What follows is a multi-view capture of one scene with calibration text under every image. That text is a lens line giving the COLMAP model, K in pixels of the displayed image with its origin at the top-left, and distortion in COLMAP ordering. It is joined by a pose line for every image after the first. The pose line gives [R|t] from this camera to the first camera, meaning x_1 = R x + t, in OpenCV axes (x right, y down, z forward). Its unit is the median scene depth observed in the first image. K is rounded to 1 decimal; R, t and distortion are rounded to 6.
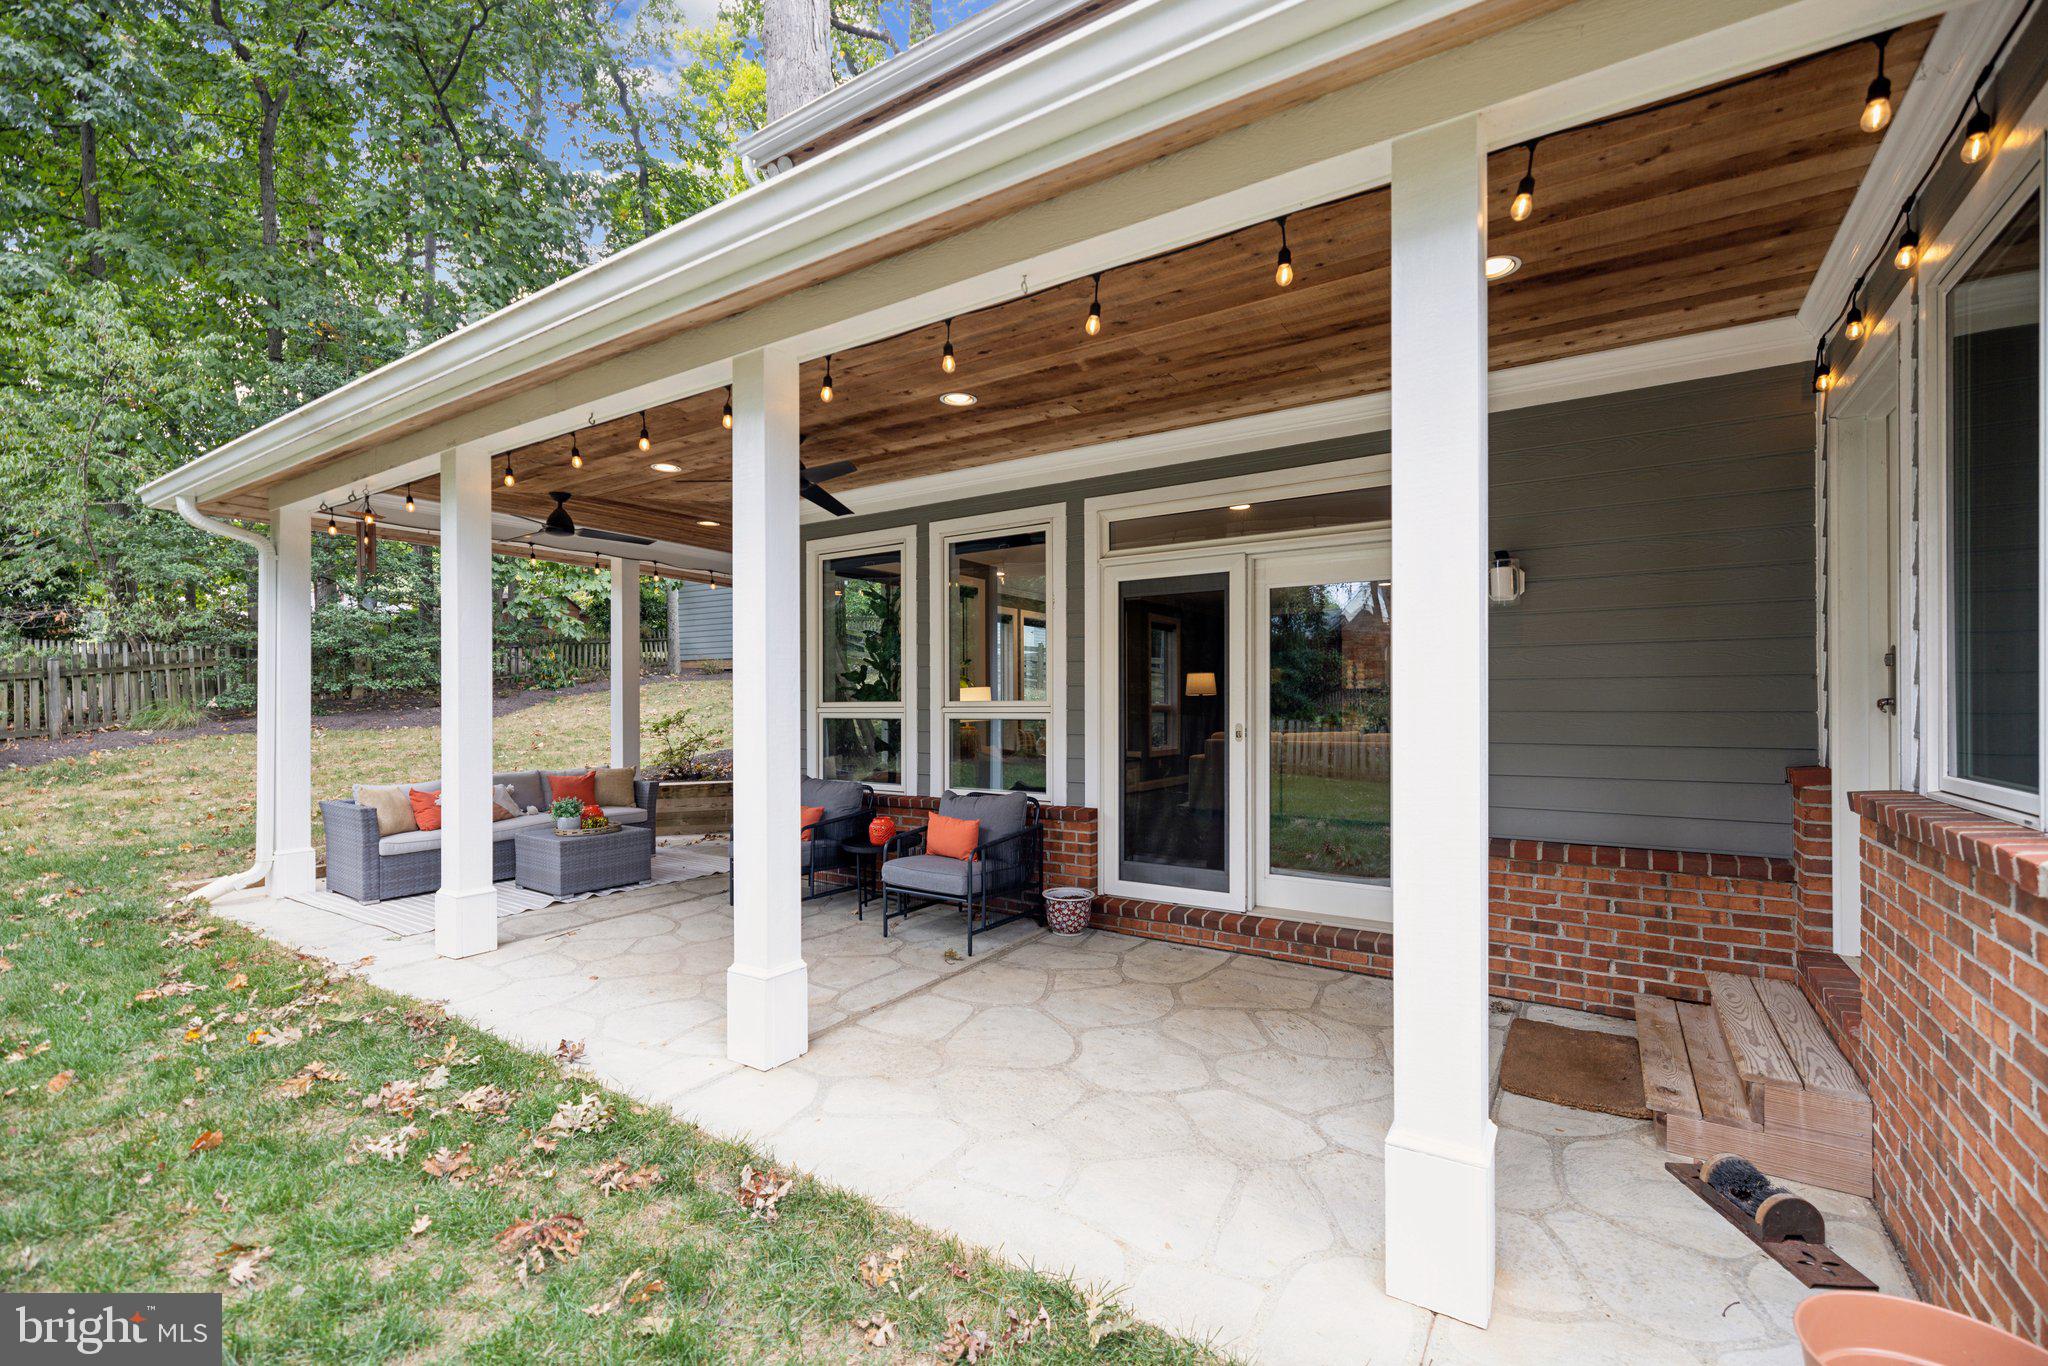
lens RADIAL K [[876.5, 0, 1019.9], [0, 876.5, 700.0], [0, 0, 1]] dist [0.004125, 0.000711]
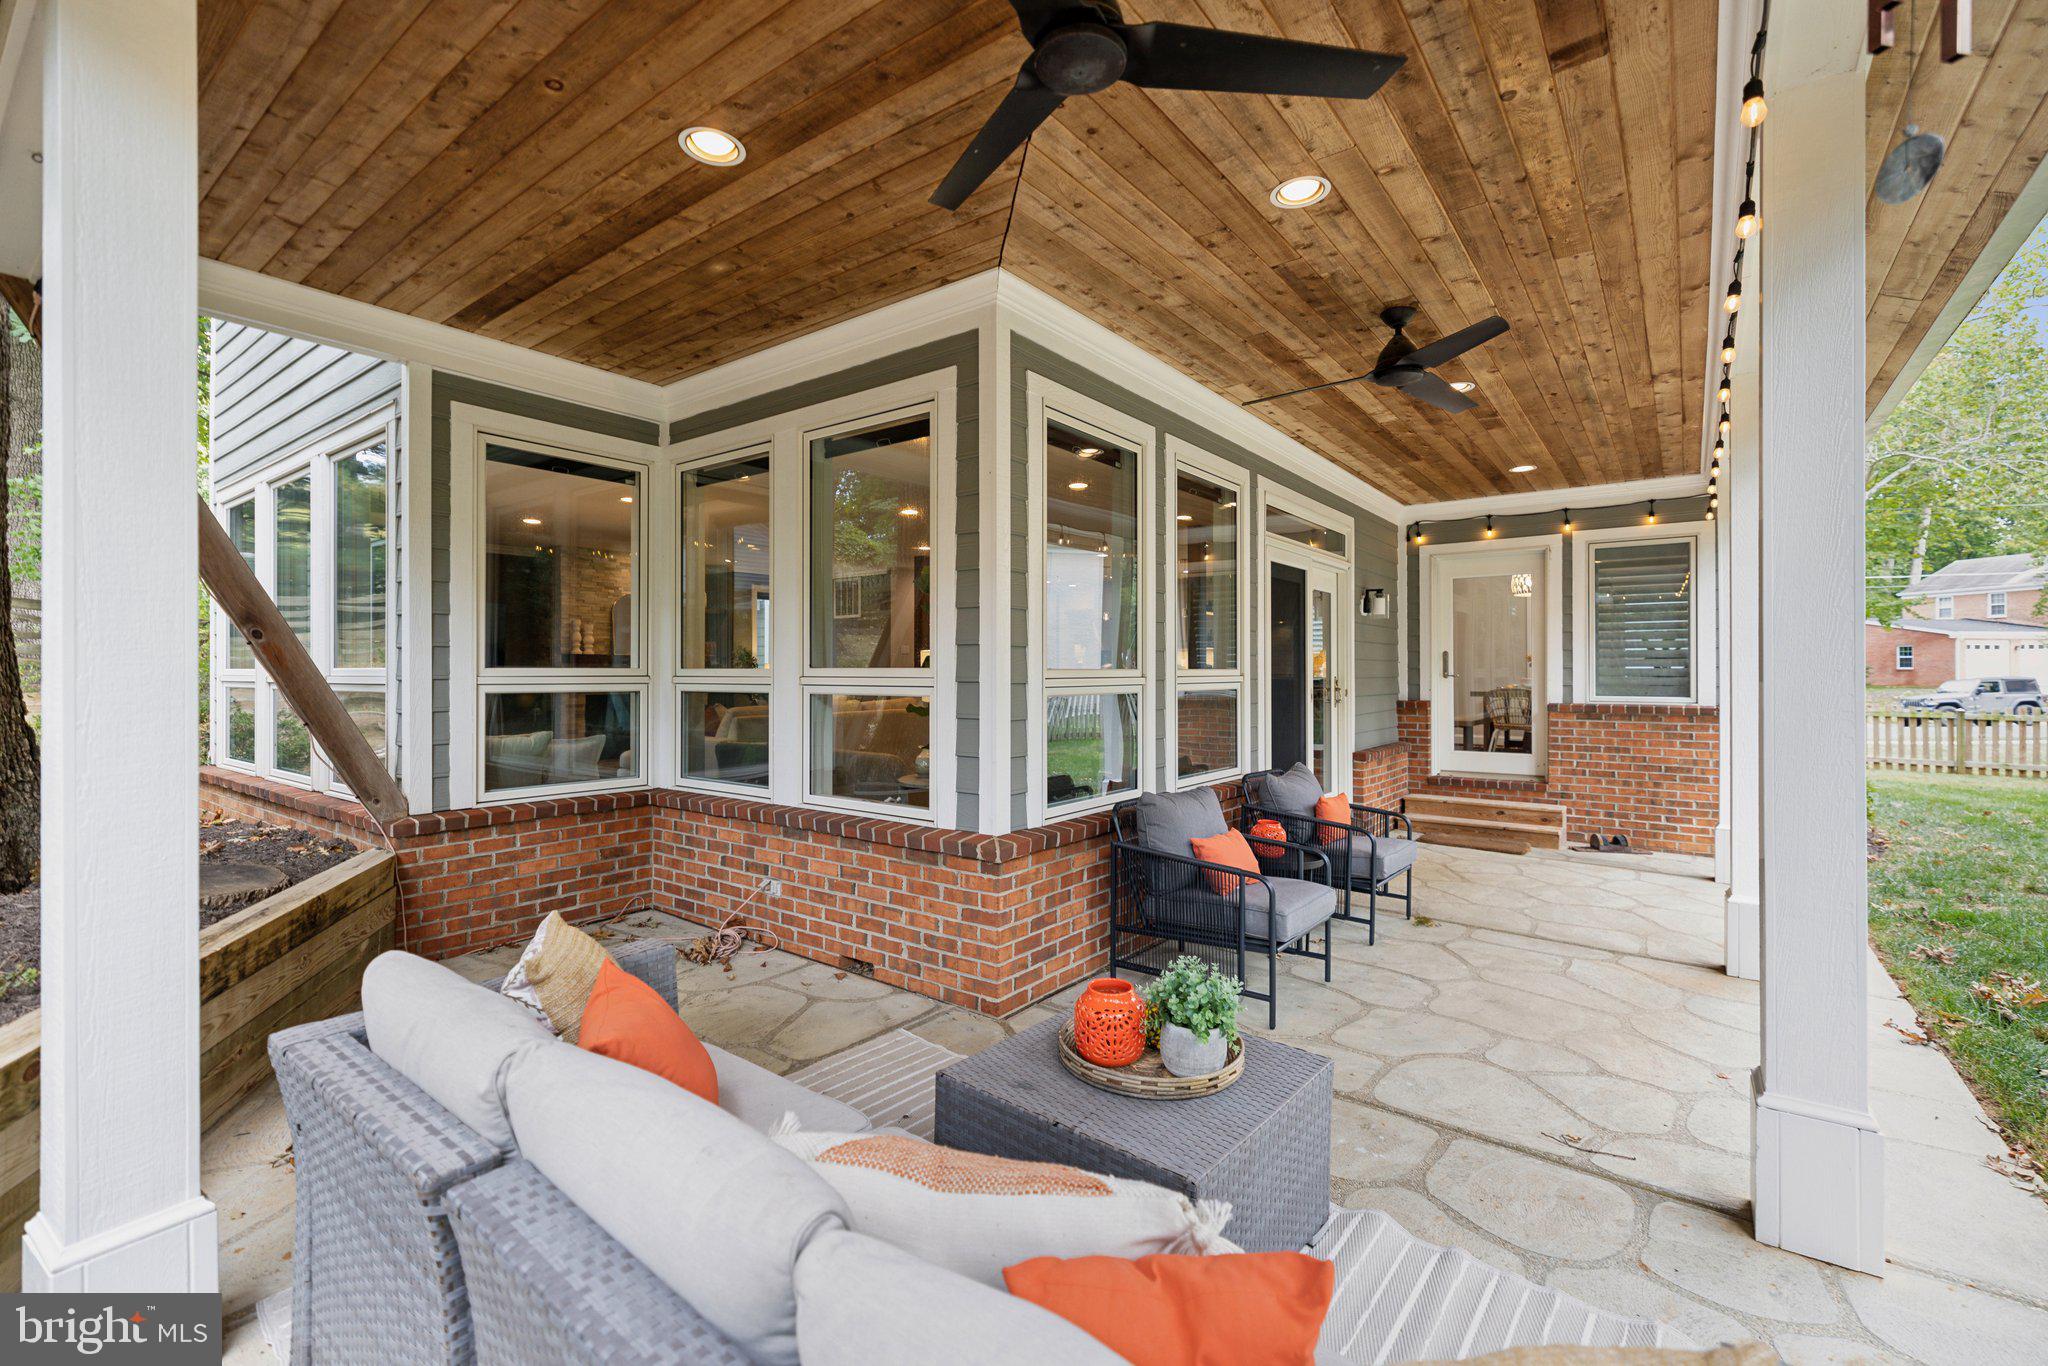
lens RADIAL K [[876.5, 0, 1012.4], [0, 876.5, 664.3], [0, 0, 1]] dist [0.004125, 0.000711]
pose [[0.080218, 0.006916, 0.996753, -0.960866], [-0.009618, 0.999935, -0.006164, 0.003504], [-0.996731, -0.009093, 0.080280, 1.185418]]
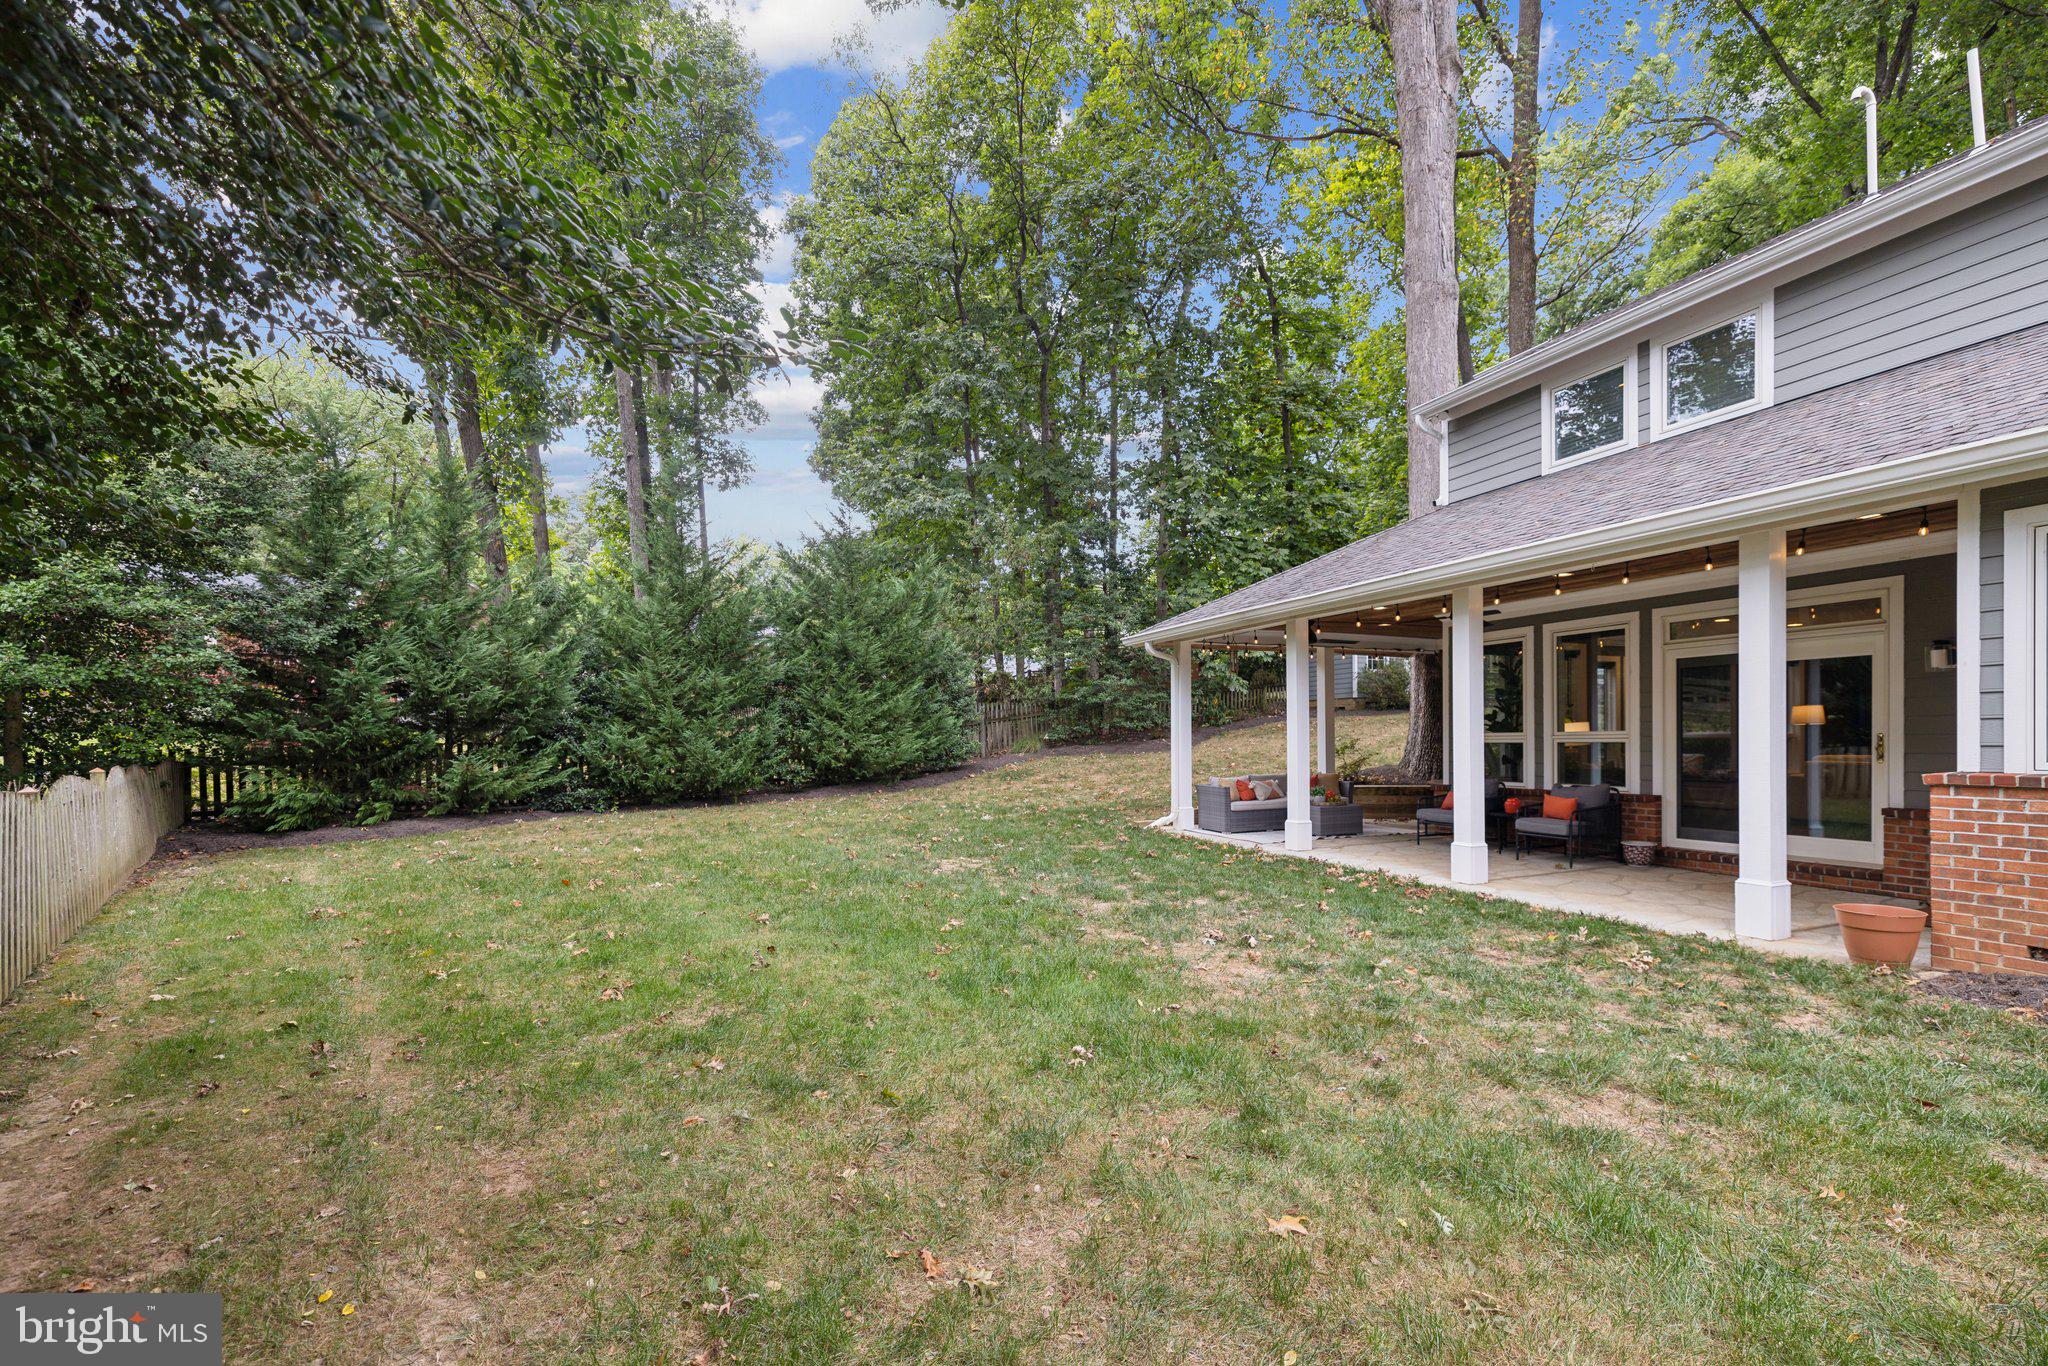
lens RADIAL K [[876.5, 0, 1036.3], [0, 876.5, 749.5], [0, 0, 1]] dist [0.004125, 0.000711]
pose [[0.818251, 0.000424, -0.574861, 0.075058], [0.011579, 0.999785, 0.017220, -0.005565], [0.574744, -0.020746, 0.818070, -1.023966]]
